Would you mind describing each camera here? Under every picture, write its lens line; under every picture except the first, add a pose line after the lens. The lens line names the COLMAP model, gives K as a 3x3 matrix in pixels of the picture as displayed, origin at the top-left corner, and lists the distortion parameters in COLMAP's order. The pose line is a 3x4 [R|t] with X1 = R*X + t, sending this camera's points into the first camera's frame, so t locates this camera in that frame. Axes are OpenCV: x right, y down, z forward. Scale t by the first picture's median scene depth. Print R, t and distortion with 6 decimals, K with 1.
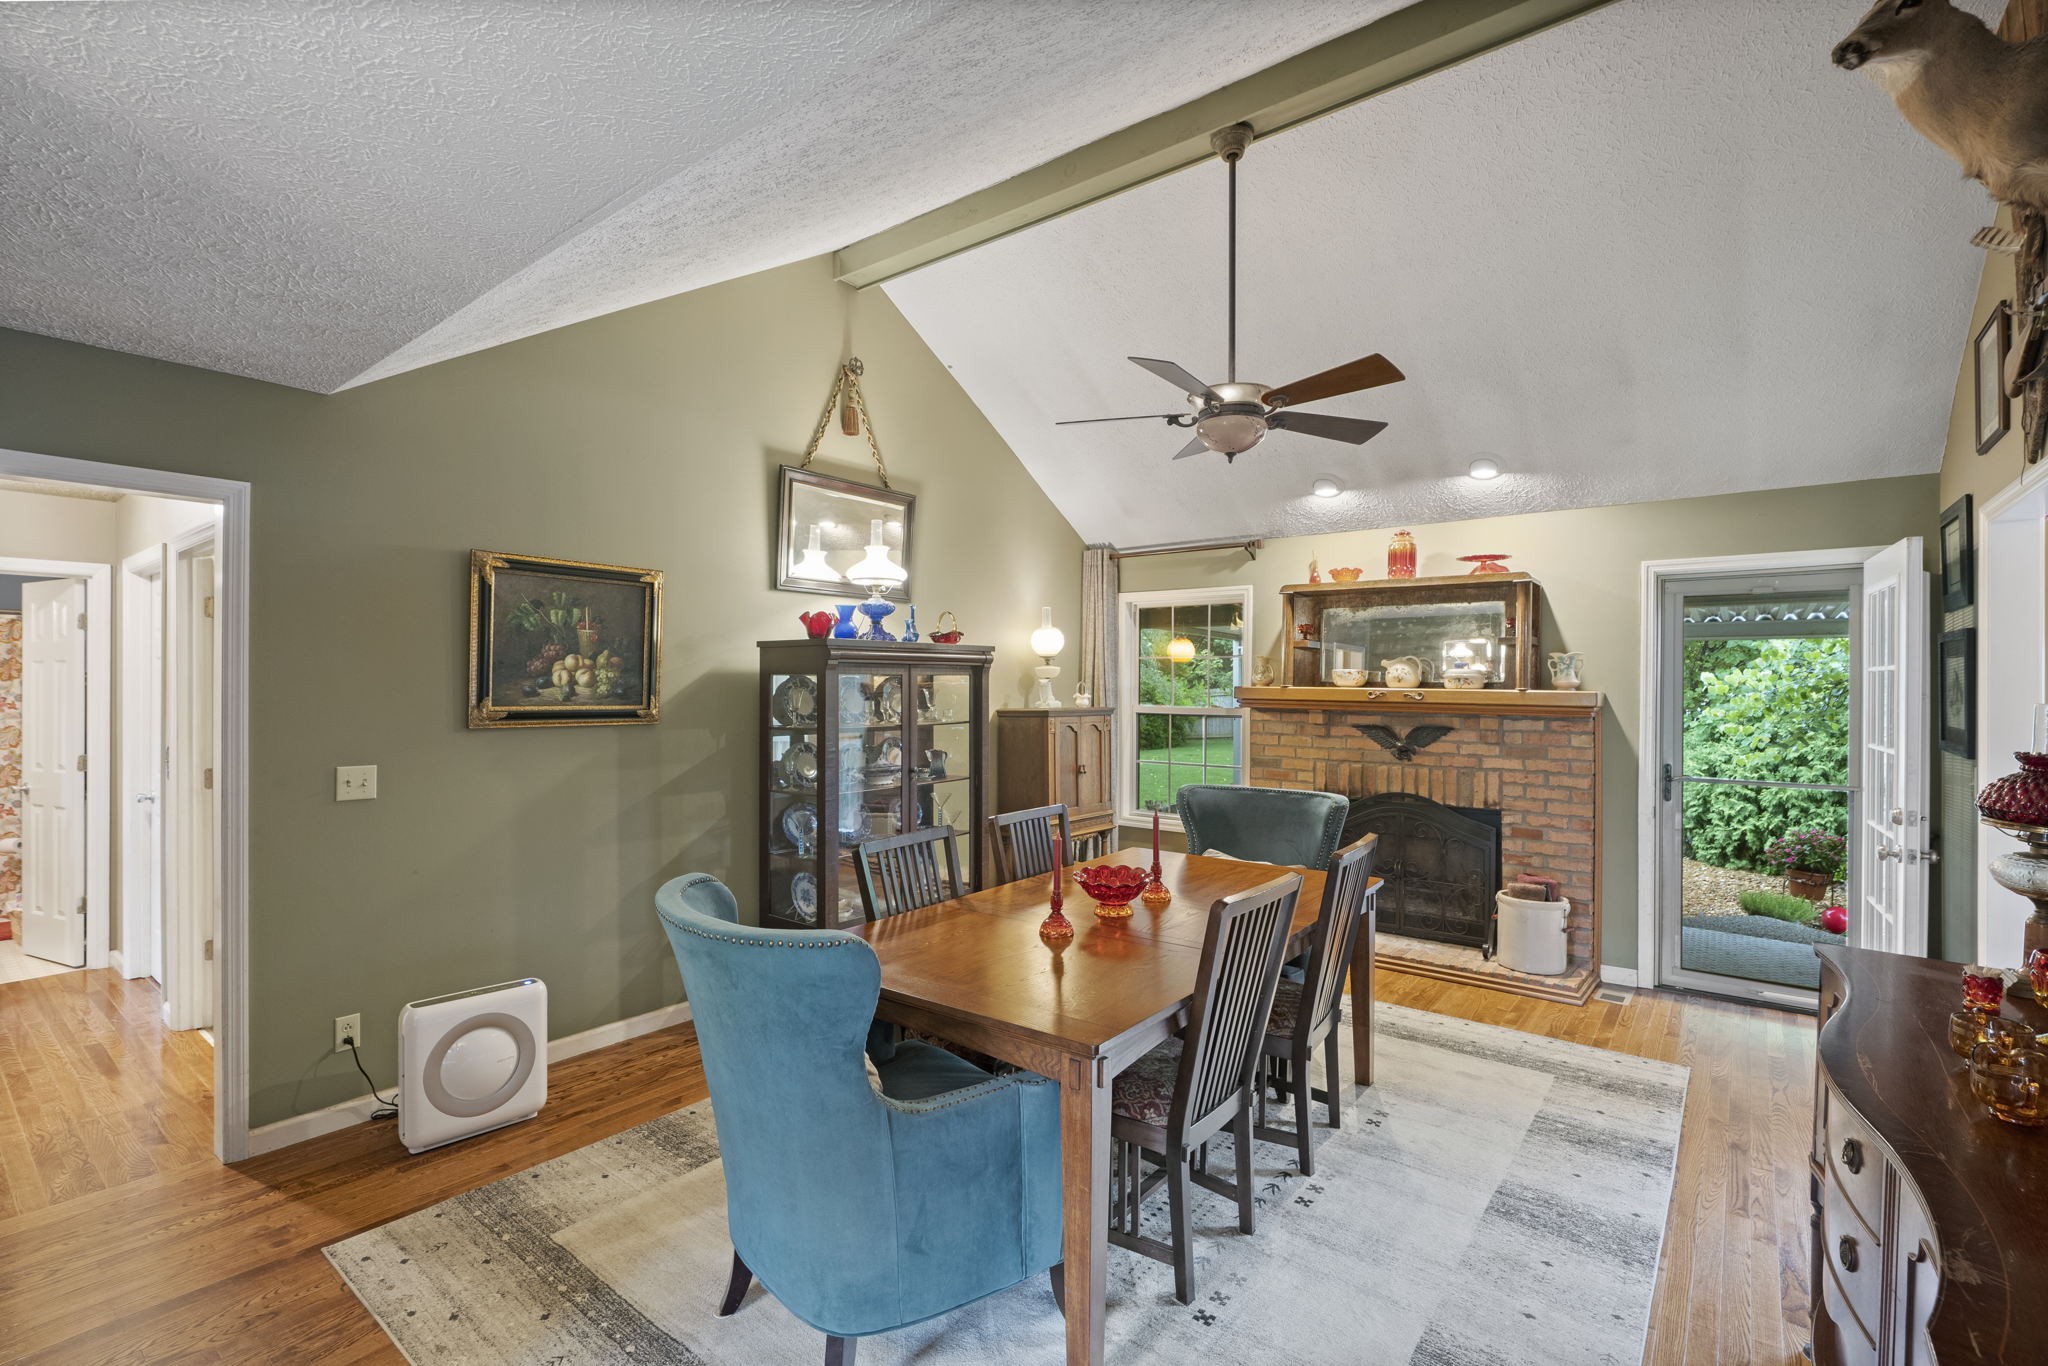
lens RADIAL K [[934.3, 0, 1026.1], [0, 934.3, 682.6], [0, 0, 1]] dist [-0.010226, 0.002715]
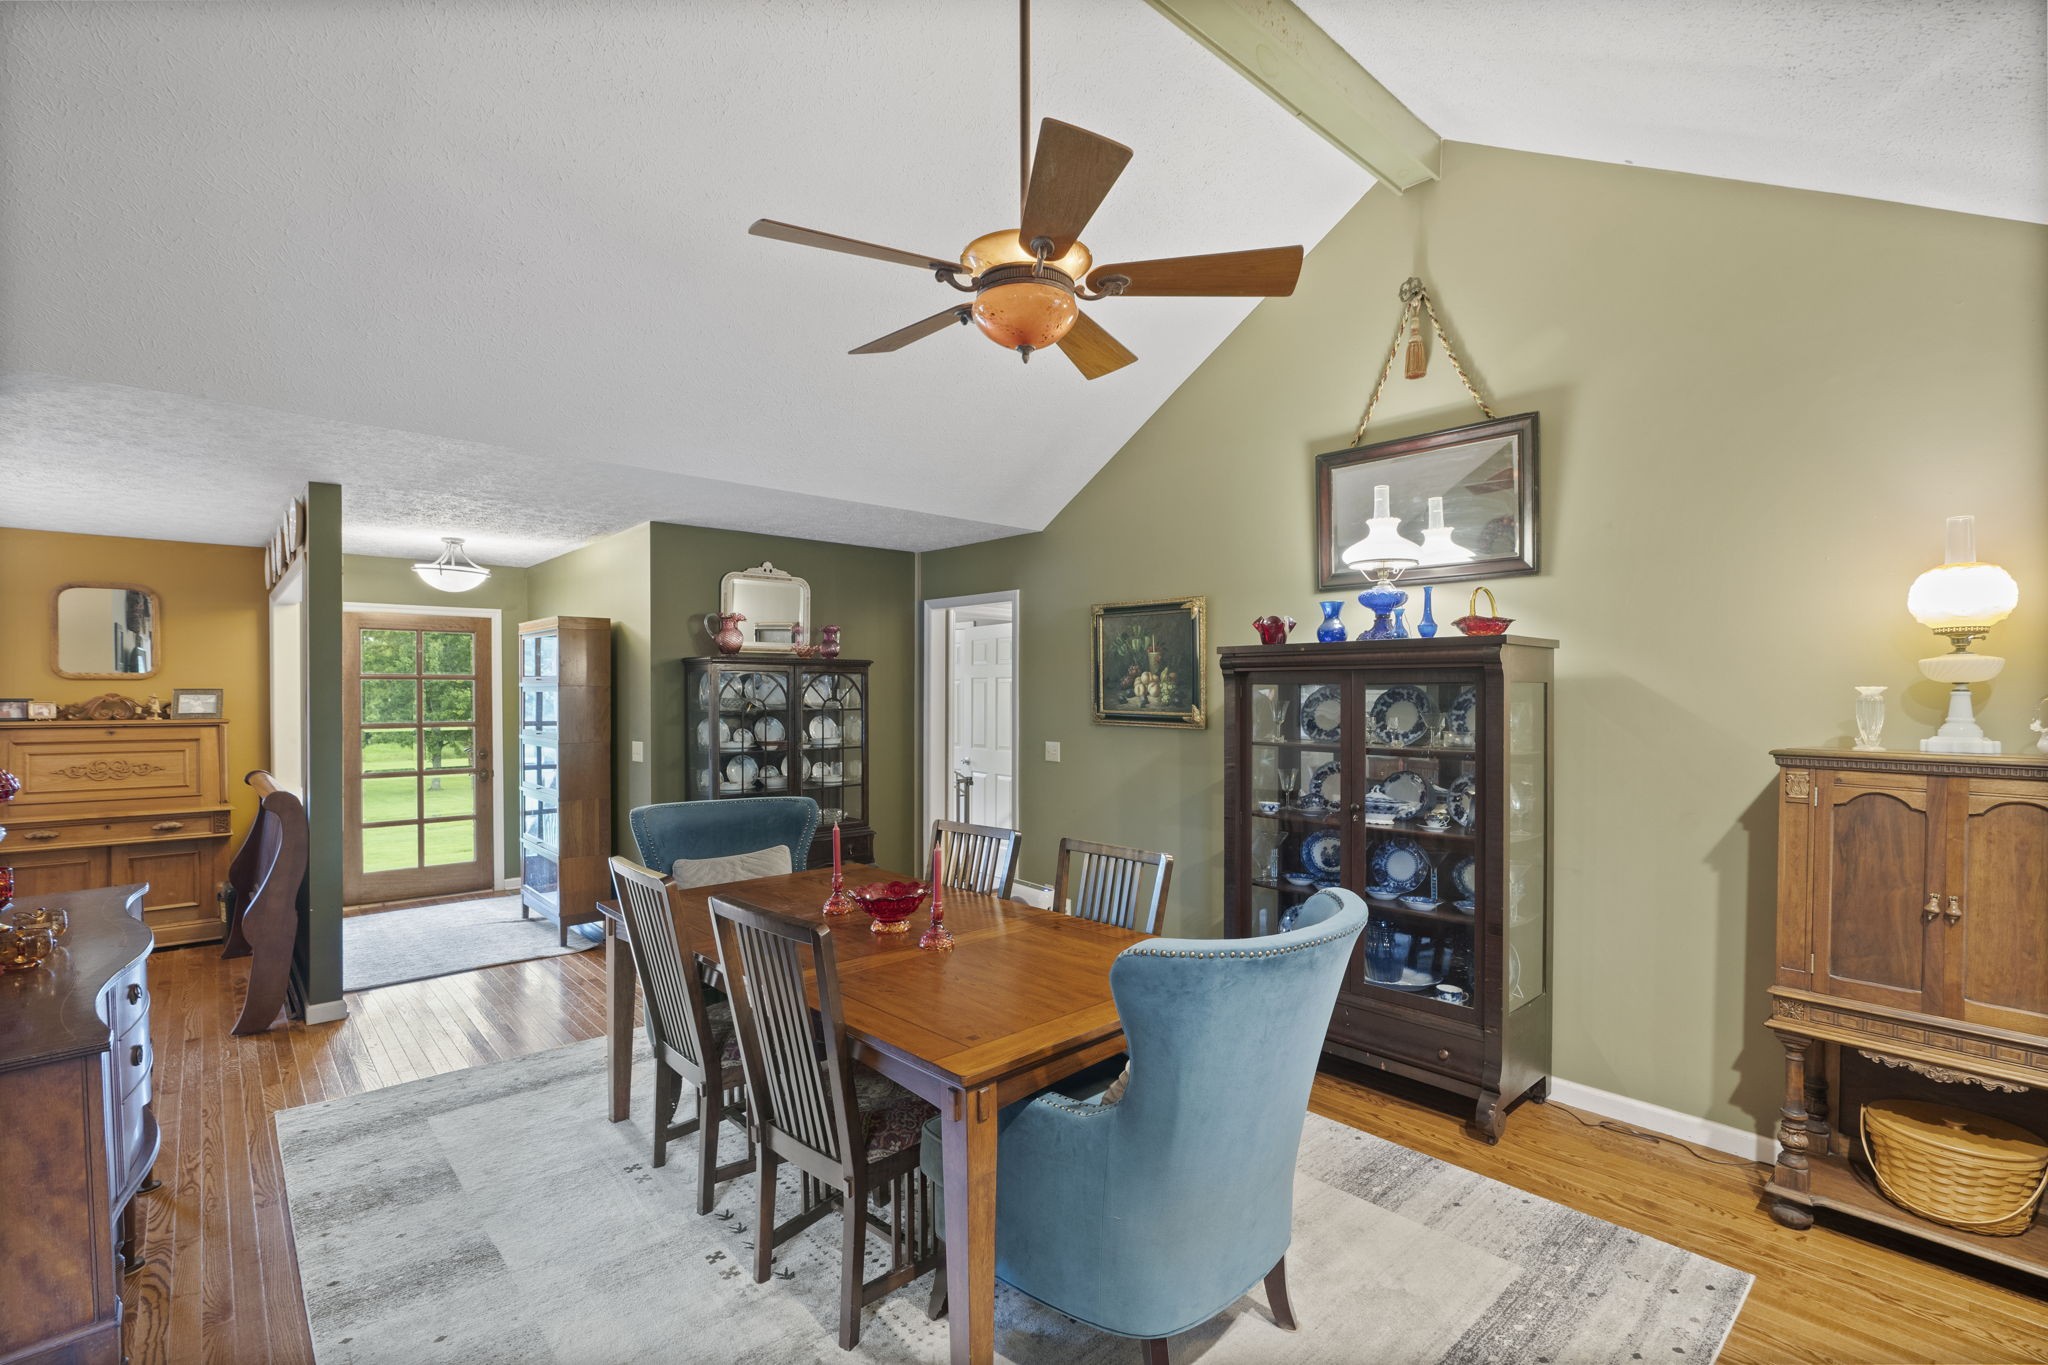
lens RADIAL K [[934.3, 0, 1020.0], [0, 934.3, 688.7], [0, 0, 1]] dist [-0.010226, 0.002715]
pose [[-0.180363, -0.008045, -0.983567, 0.618575], [-0.004214, 0.999964, -0.007406, 0.002968], [0.983591, 0.002809, -0.180390, 0.785906]]
